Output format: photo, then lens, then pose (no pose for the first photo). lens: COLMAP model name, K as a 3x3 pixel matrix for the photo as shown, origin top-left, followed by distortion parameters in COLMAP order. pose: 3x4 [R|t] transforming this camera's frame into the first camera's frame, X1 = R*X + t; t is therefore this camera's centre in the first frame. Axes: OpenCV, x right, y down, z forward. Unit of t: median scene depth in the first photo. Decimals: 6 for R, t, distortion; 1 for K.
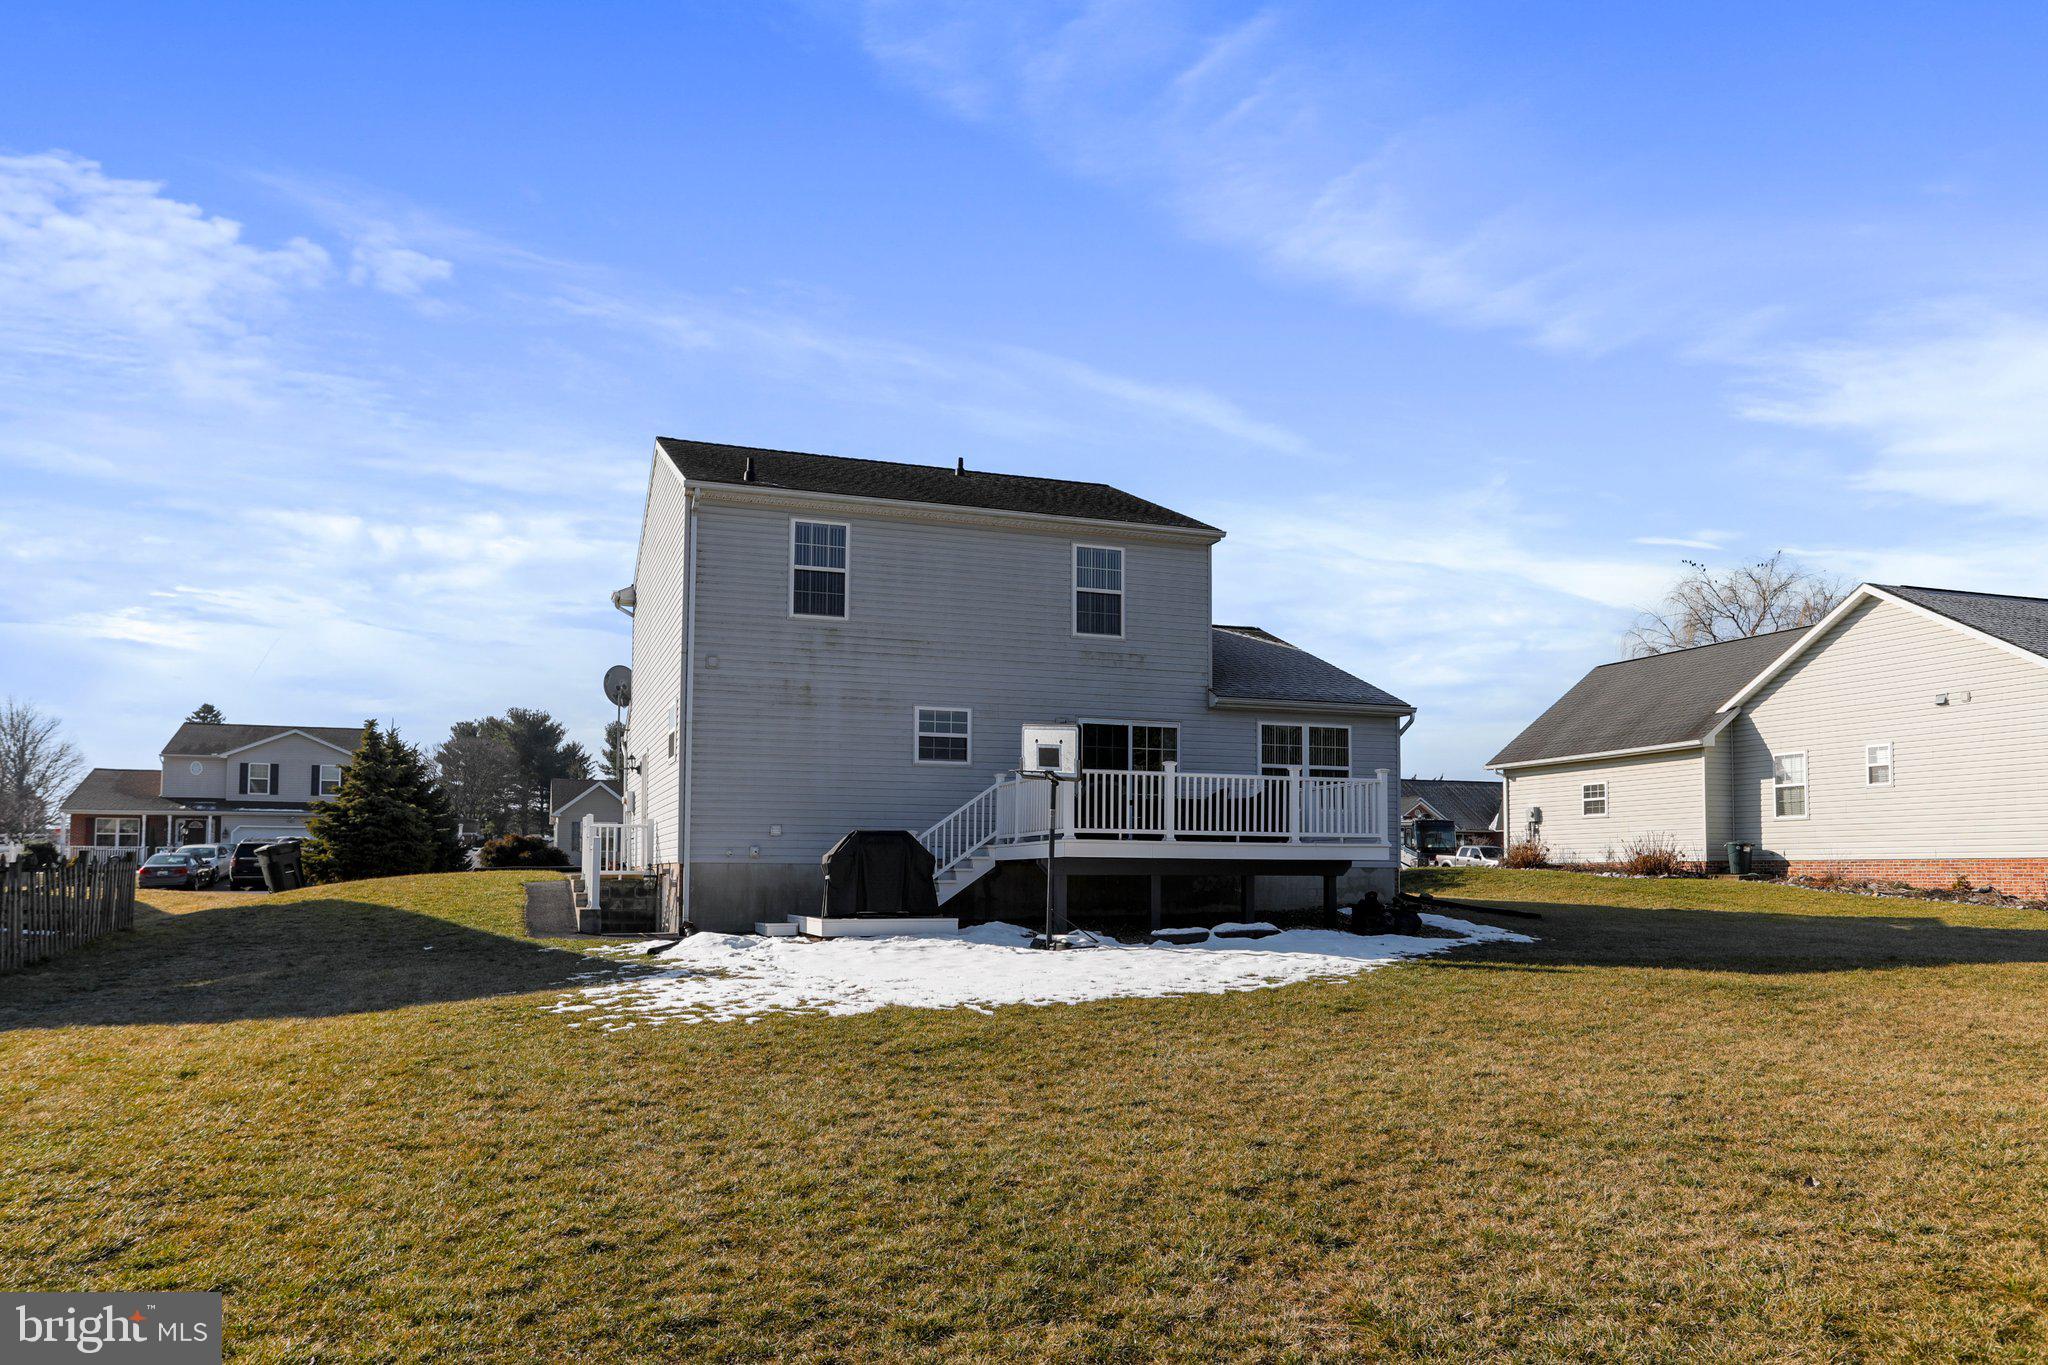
lens RADIAL K [[1383.9, 0, 1037.4], [0, 1383.9, 682.9], [0, 0, 1]] dist [-0.003662, 0.001176]
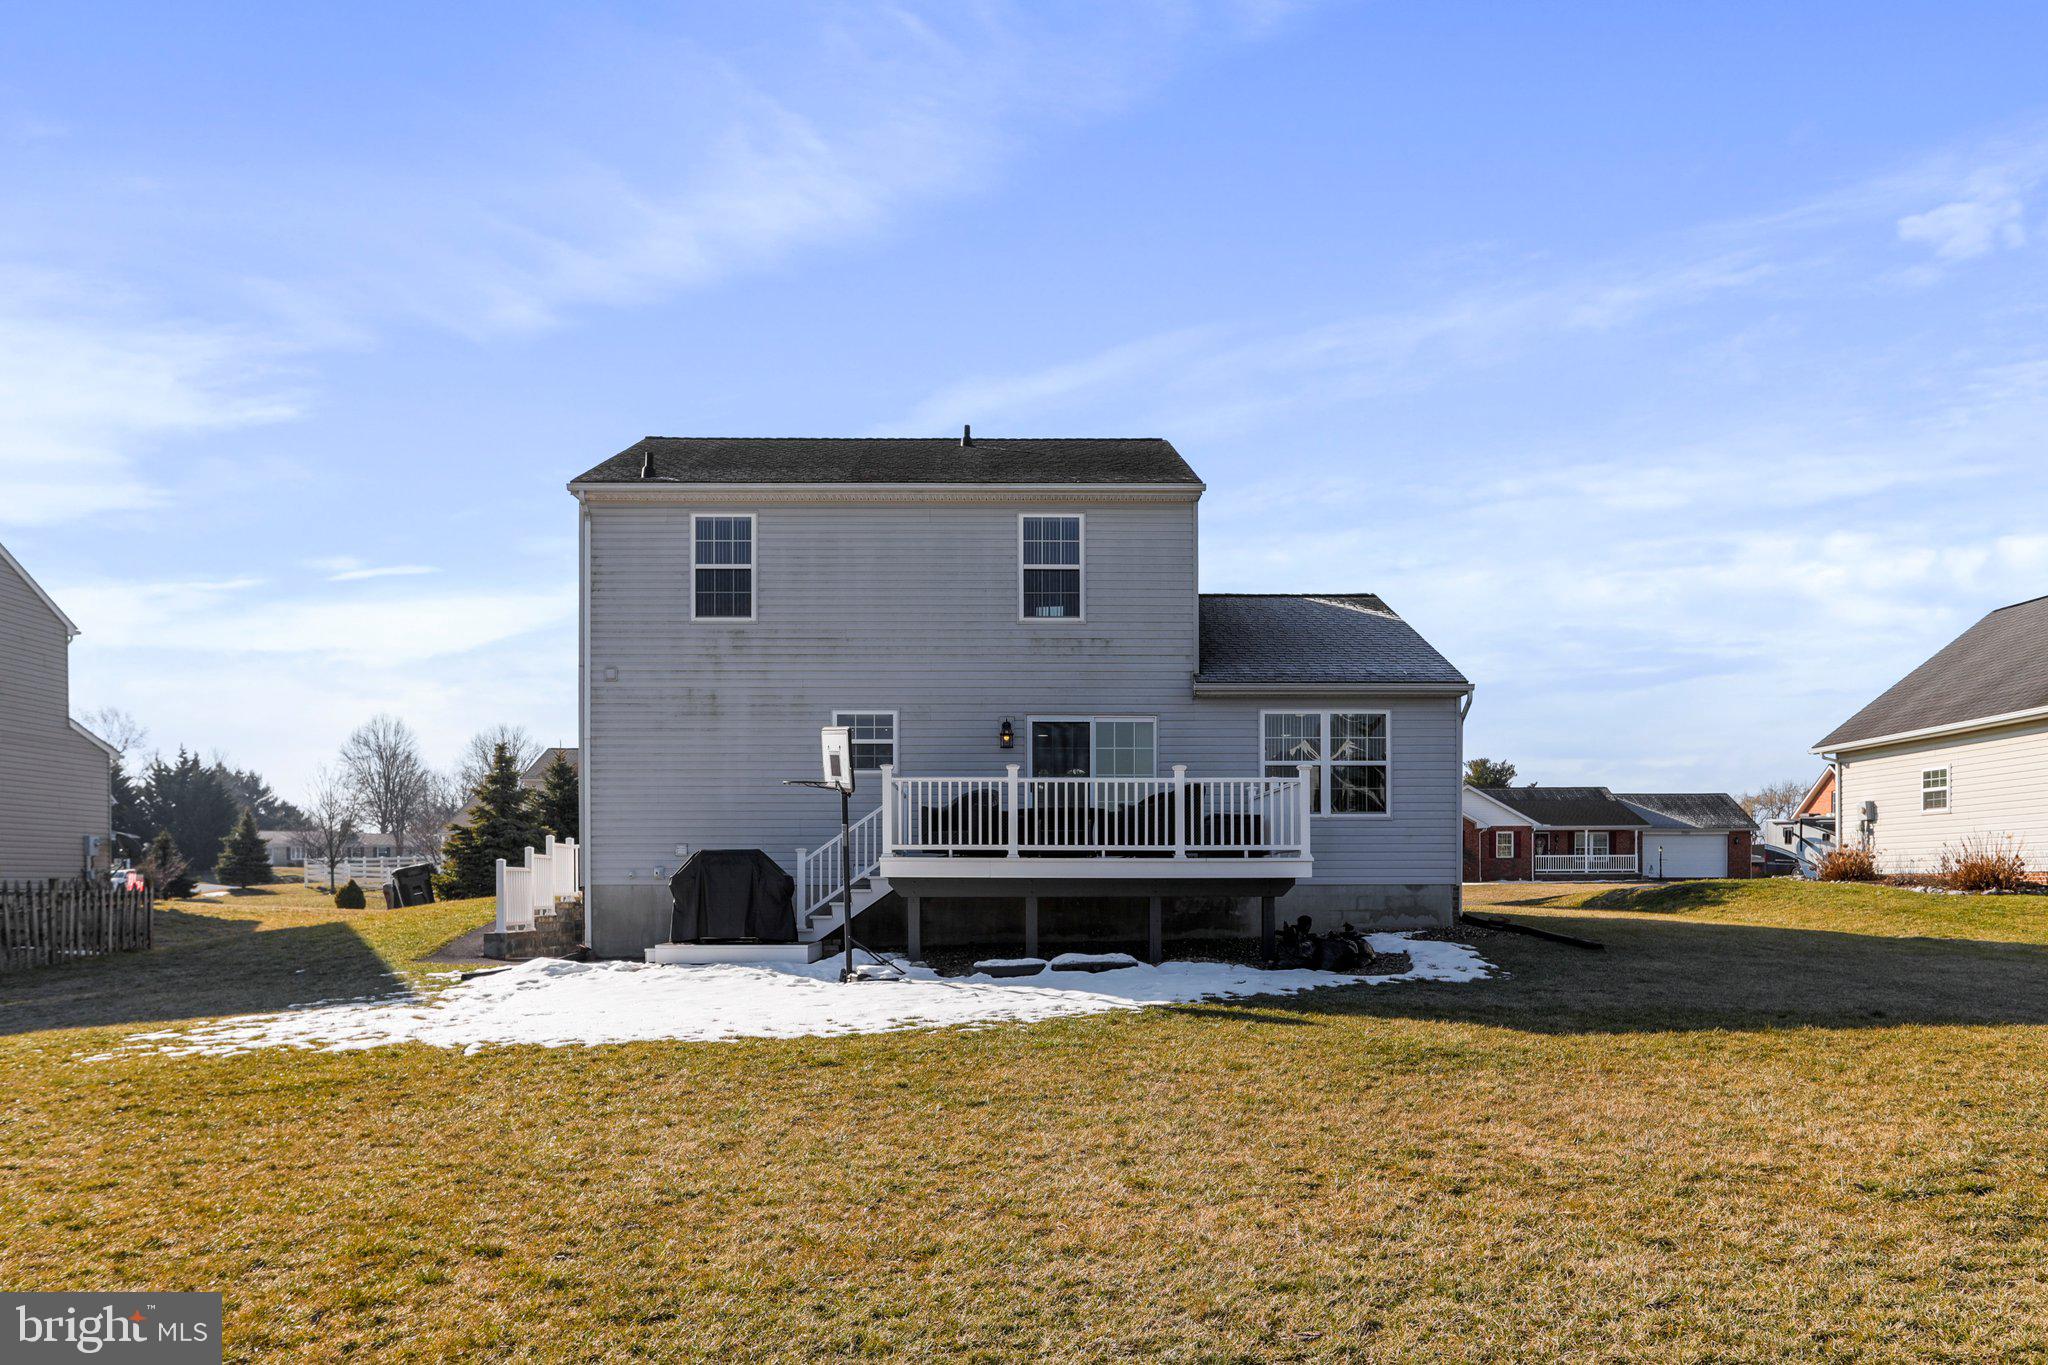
lens RADIAL K [[1505.6, 0, 1003.0], [0, 1505.6, 780.3], [0, 0, 1]] dist [-0.001929, 0.001406]
pose [[0.944076, -0.027961, -0.328540, 0.341163], [0.049953, 0.997026, 0.058691, 0.009940], [0.325921, -0.071820, 0.942665, 0.106886]]
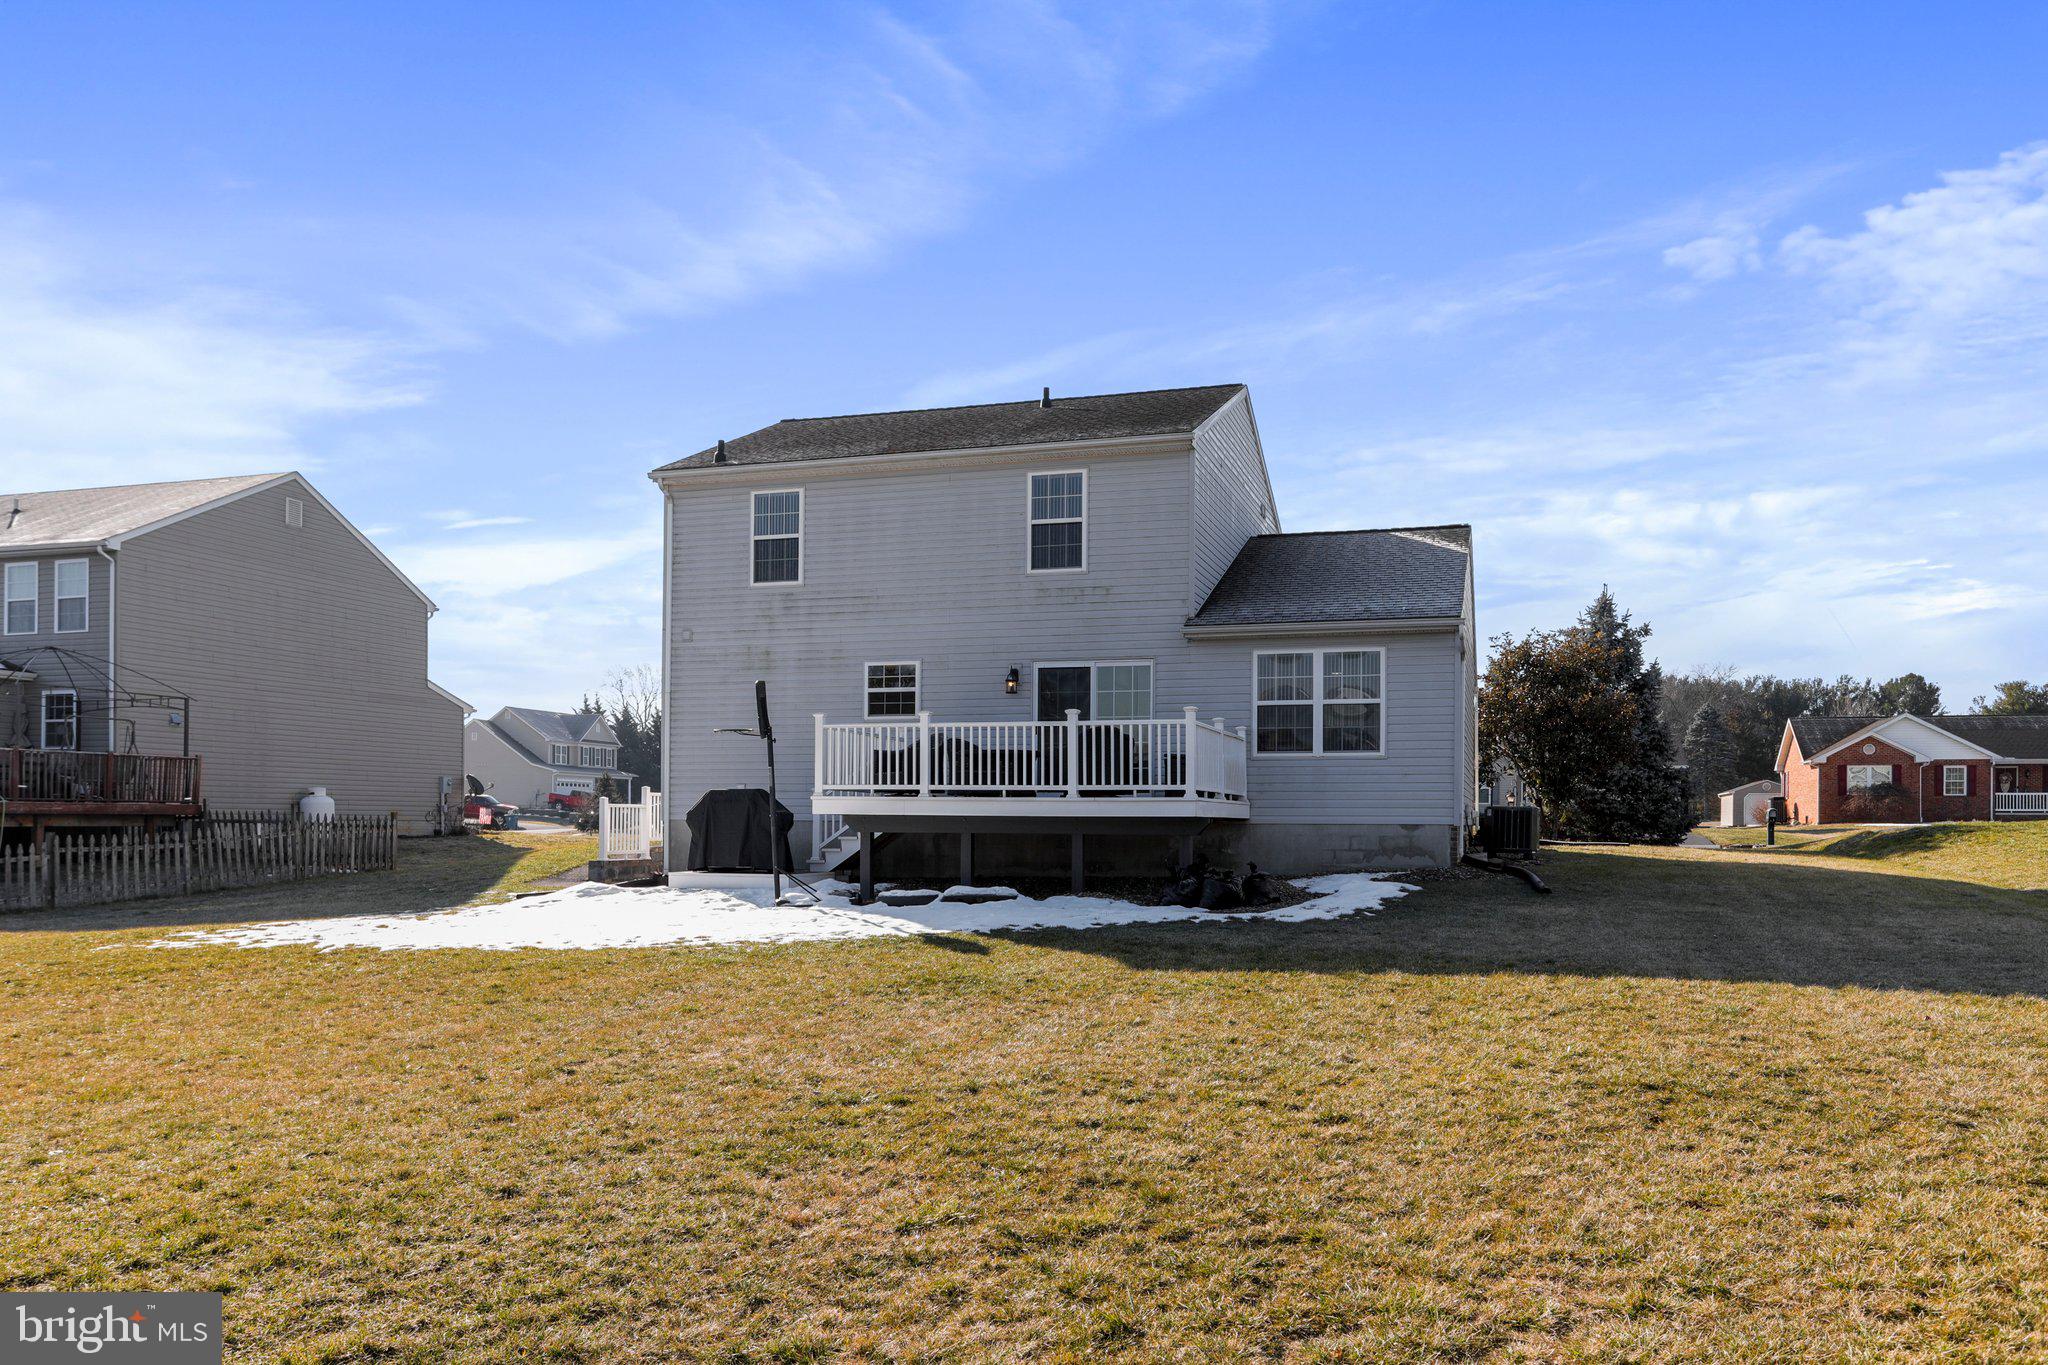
lens RADIAL K [[1505.6, 0, 1031.6], [0, 1505.6, 688.8], [0, 0, 1]] dist [-0.001929, 0.001406]
pose [[0.794568, -0.052608, -0.604892, 0.665994], [0.080683, 0.996553, 0.019312, 0.024460], [0.601791, -0.064150, 0.796073, 0.210838]]
